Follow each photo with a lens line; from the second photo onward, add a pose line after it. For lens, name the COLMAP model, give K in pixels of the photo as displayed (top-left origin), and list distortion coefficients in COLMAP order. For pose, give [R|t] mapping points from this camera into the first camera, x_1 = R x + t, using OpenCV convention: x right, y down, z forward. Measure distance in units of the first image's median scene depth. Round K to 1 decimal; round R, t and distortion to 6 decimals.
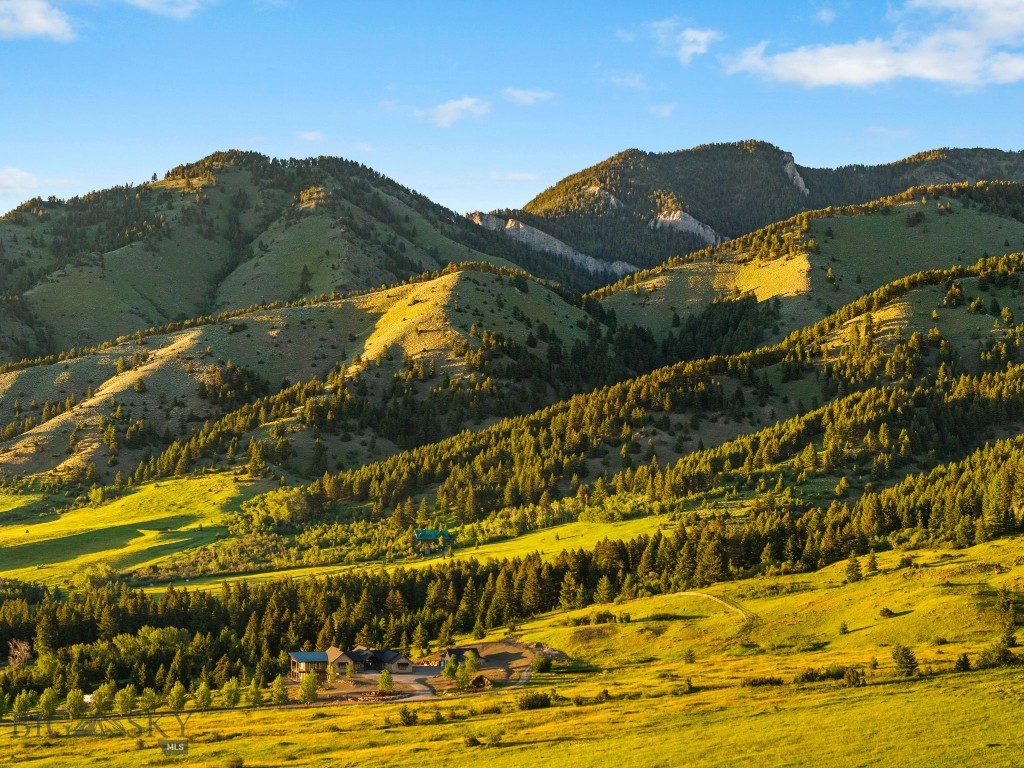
lens RADIAL K [[2080.8, 0, 537.9], [0, 2080.8, 384.7], [0, 0, 1]] dist [-0.078512, 0.205913]
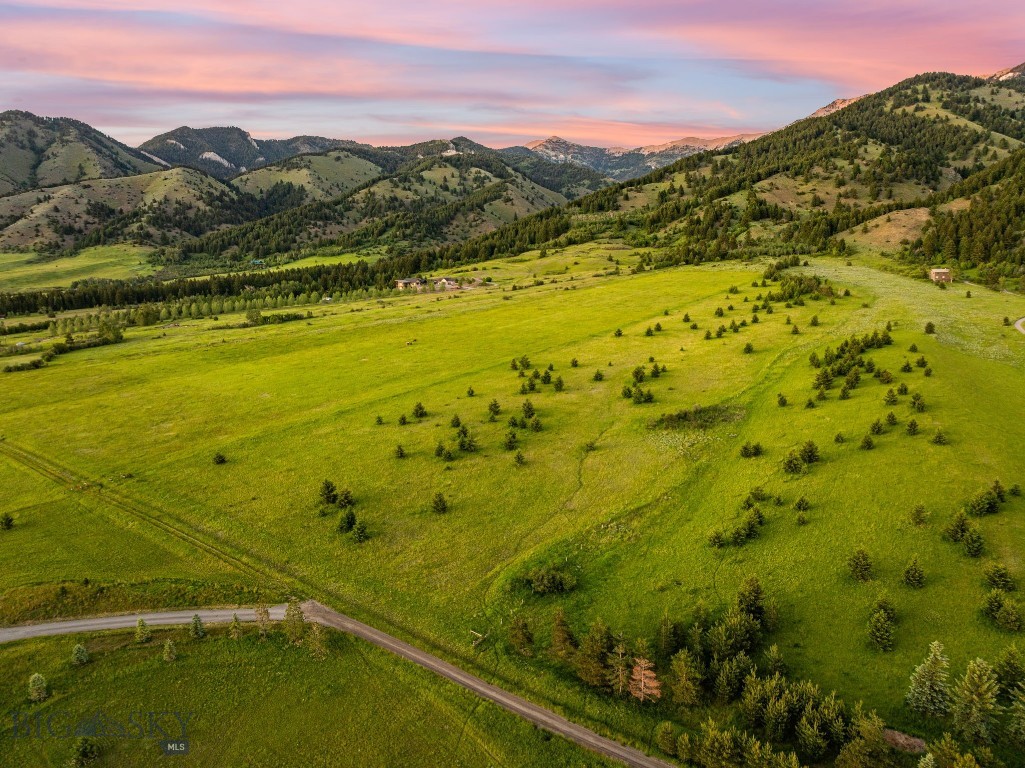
lens RADIAL K [[734.1, 0, 519.4], [0, 734.1, 379.5], [0, 0, 1]] dist [-0.039031, 0.012320]
pose [[0.852325, -0.085547, 0.515969, -0.151053], [-0.018208, 0.981081, 0.192739, 0.019079], [-0.522696, -0.173671, 0.834642, 0.007519]]
